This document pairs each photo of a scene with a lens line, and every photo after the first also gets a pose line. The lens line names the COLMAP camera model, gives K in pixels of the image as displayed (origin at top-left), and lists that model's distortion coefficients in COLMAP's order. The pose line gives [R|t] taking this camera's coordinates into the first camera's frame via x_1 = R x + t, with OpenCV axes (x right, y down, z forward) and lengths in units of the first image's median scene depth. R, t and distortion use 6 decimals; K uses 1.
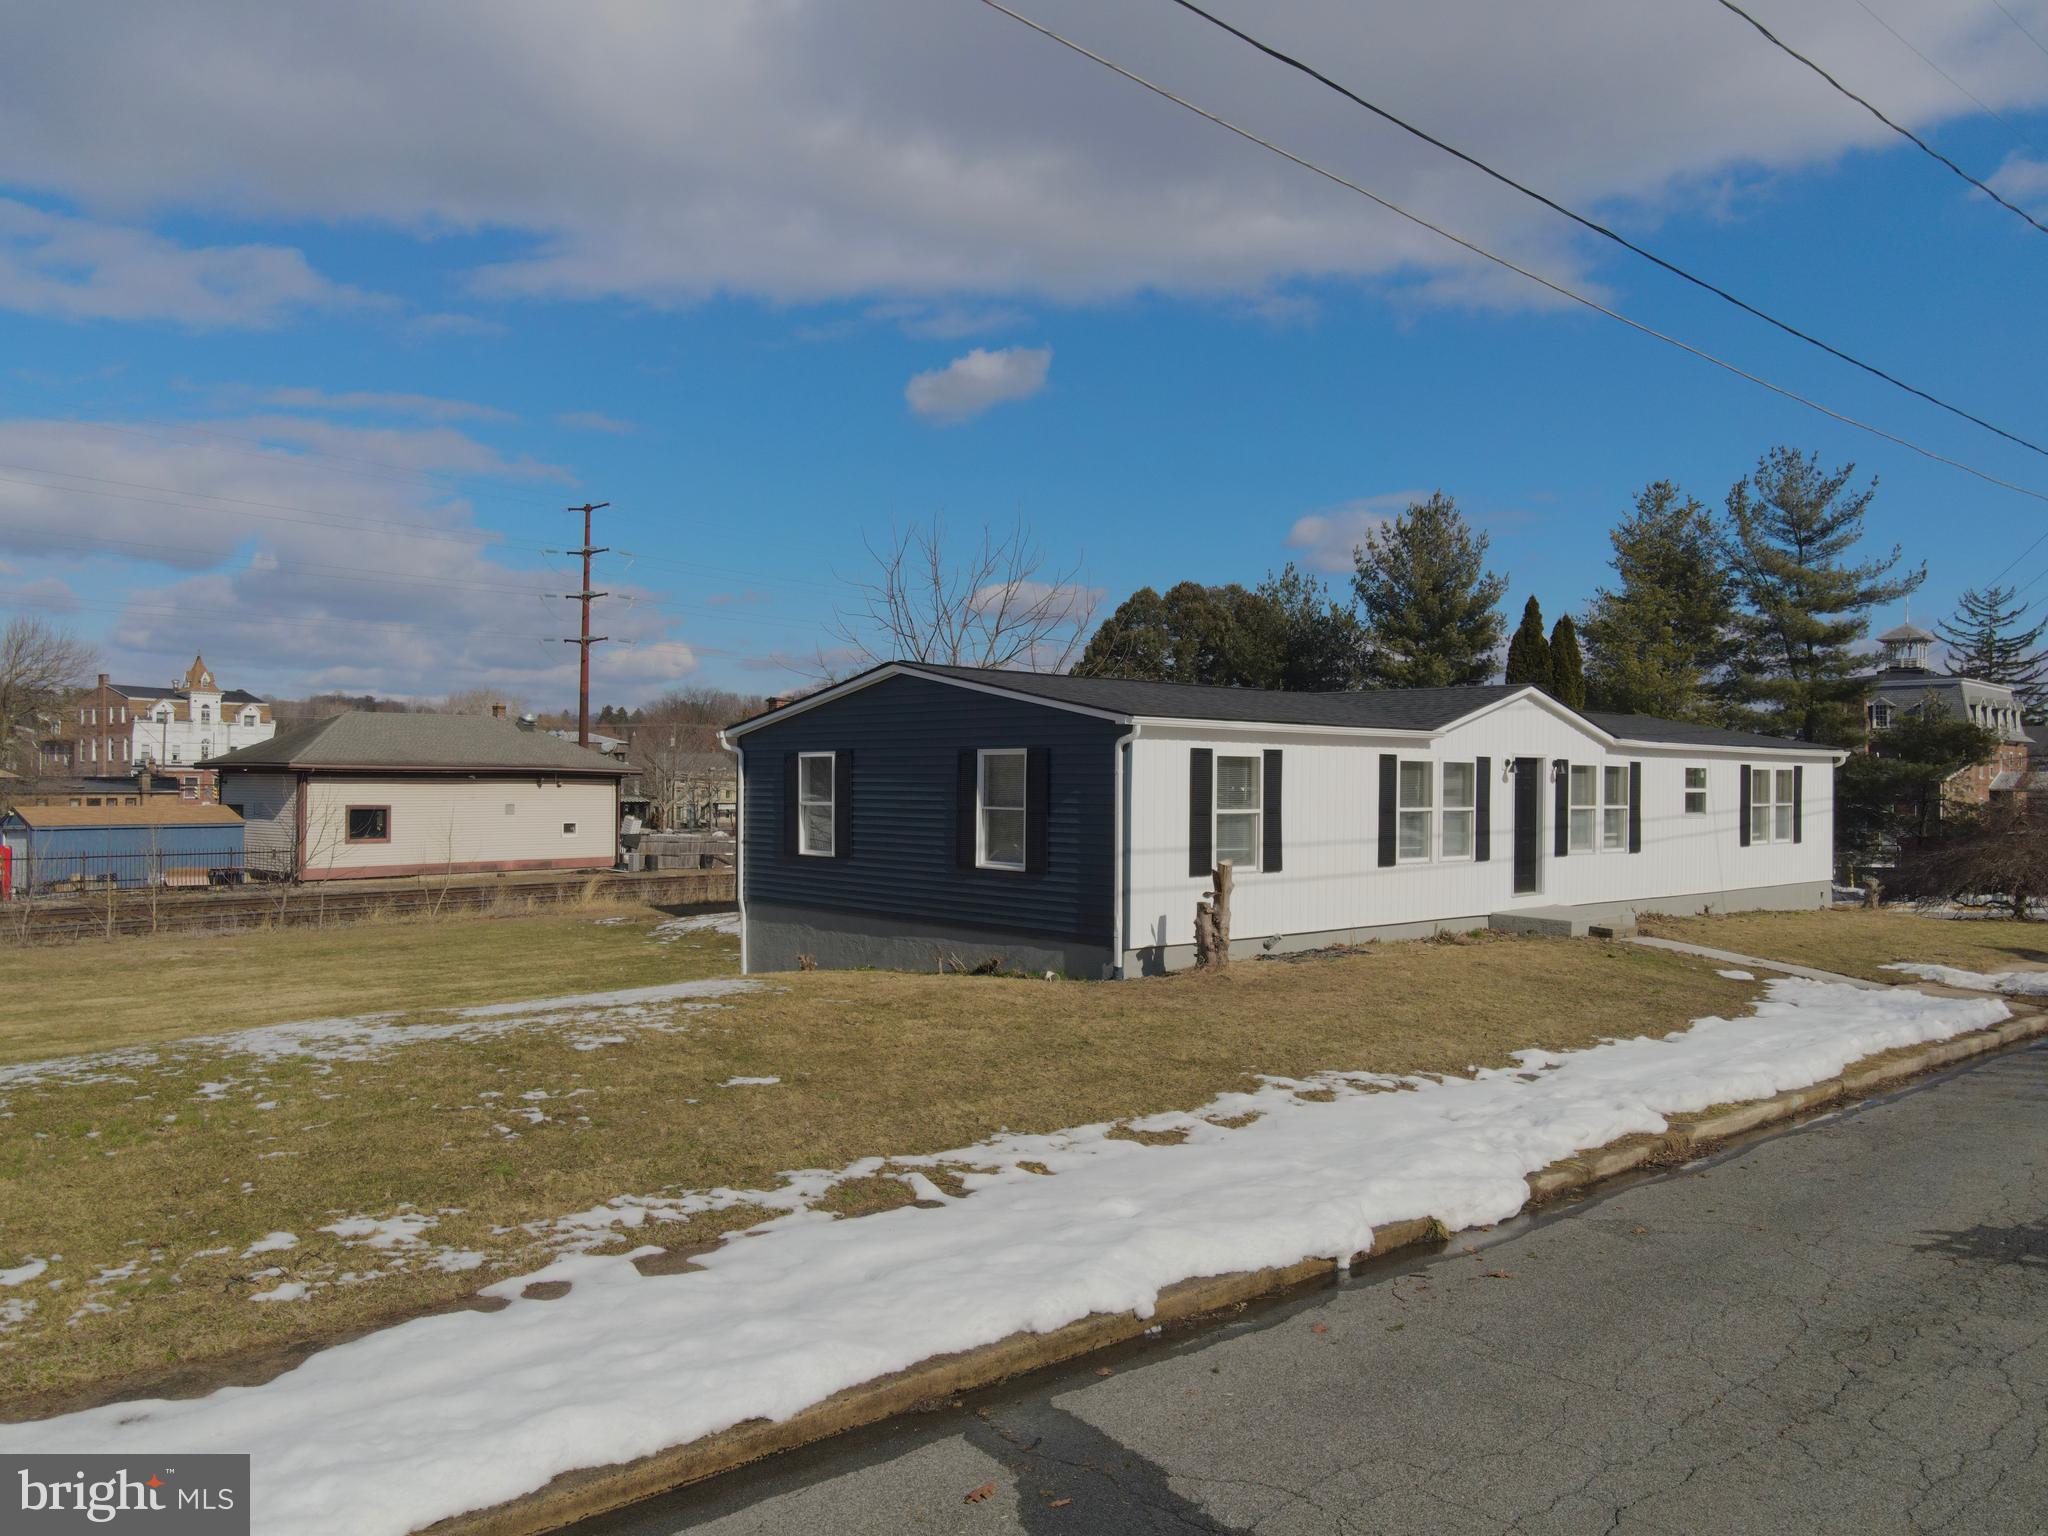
lens RADIAL K [[1501.7, 0, 1023.1], [0, 1501.7, 781.0], [0, 0, 1]] dist [0.003325, 0.022575]
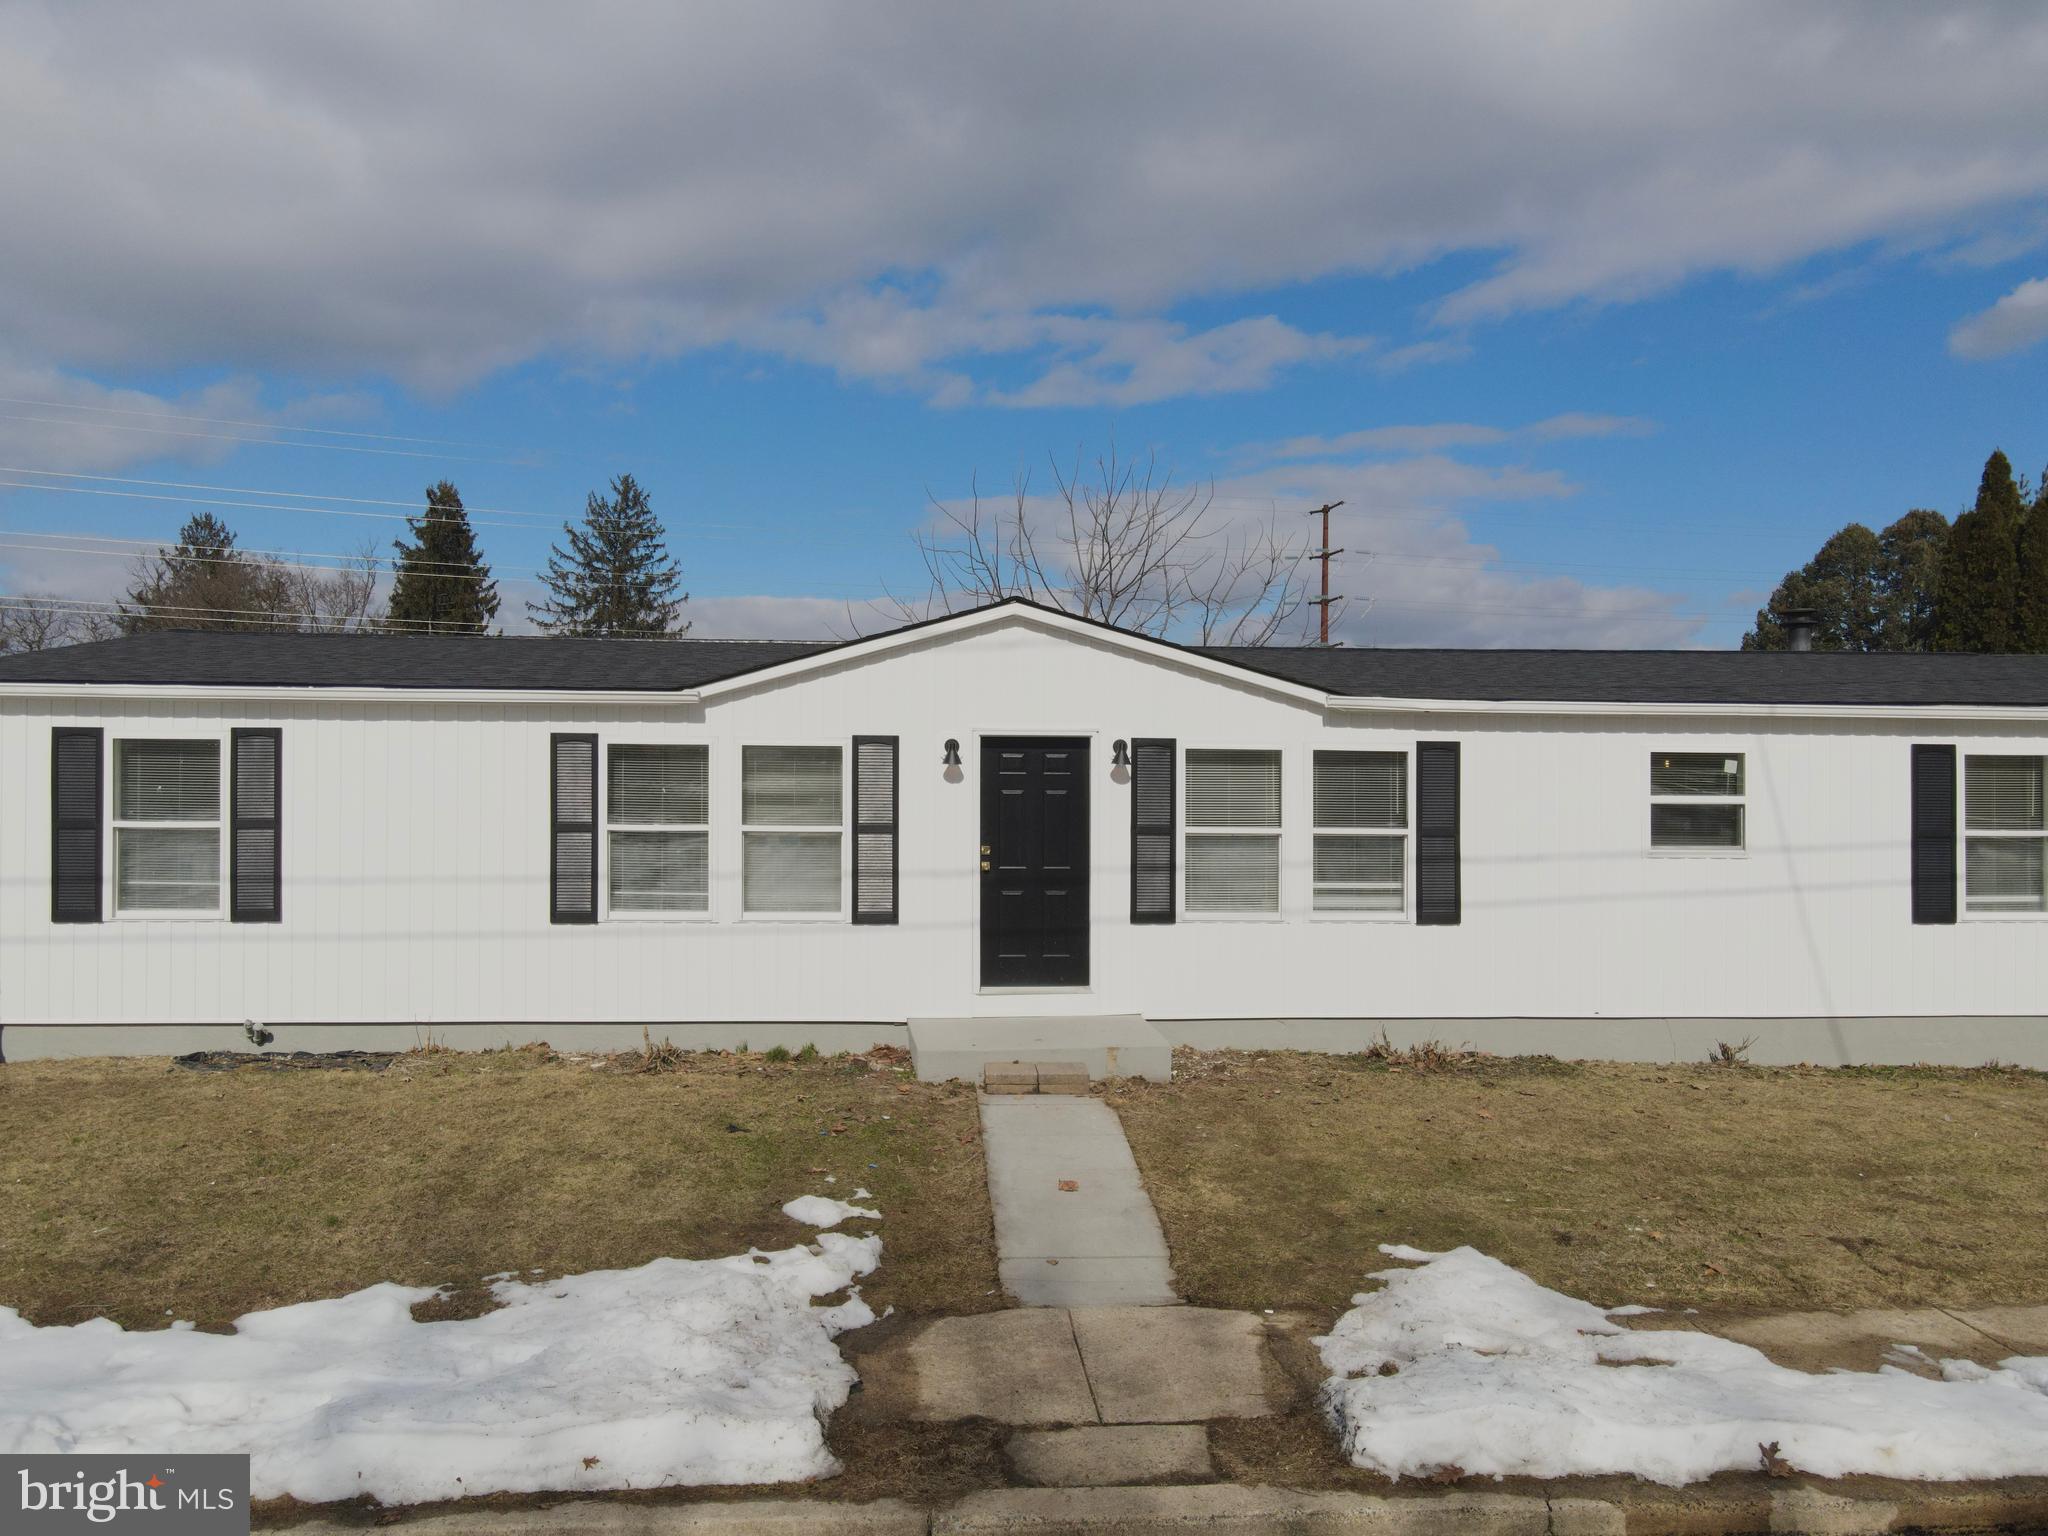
lens RADIAL K [[1501.7, 0, 1023.1], [0, 1501.7, 734.4], [0, 0, 1]] dist [0.003325, 0.022575]
pose [[0.793346, -0.024105, -0.608294, 0.398708], [-0.000546, 0.999187, -0.040306, 0.003418], [0.608771, 0.032309, 0.792688, 0.343171]]
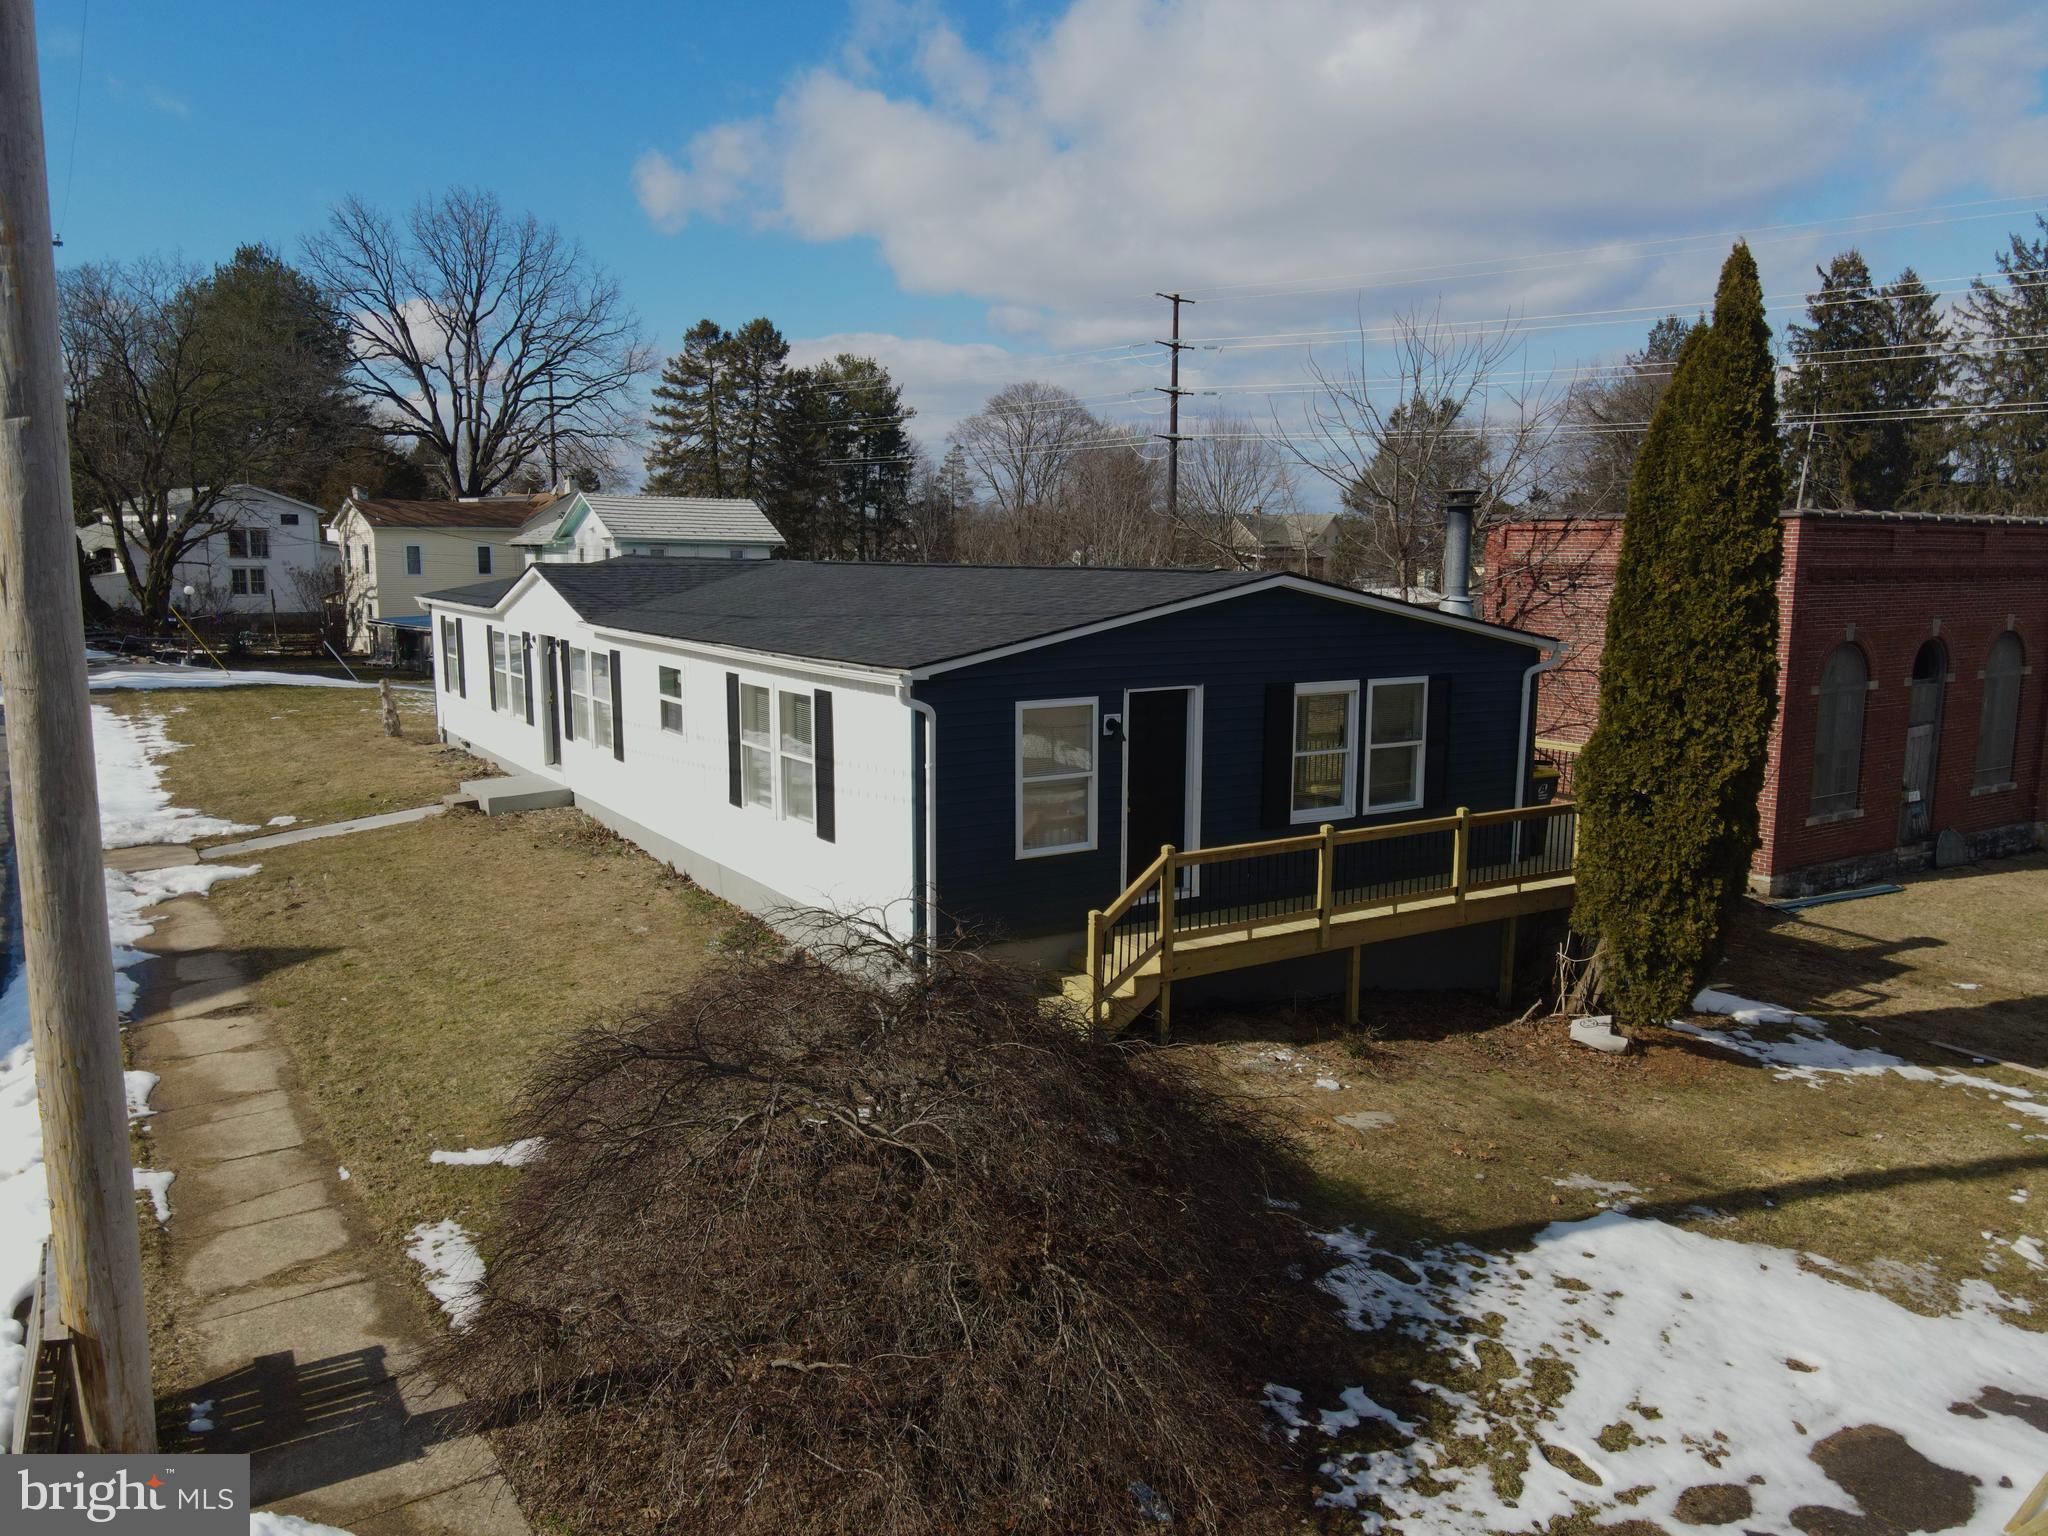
lens RADIAL K [[1501.7, 0, 1030.7], [0, 1501.7, 763.7], [0, 0, 1]] dist [0.003325, 0.022575]
pose [[-0.155783, 0.132982, -0.978799, 0.780019], [-0.006233, 0.990744, 0.135597, -0.042288], [0.987772, 0.027224, -0.153513, 0.893441]]
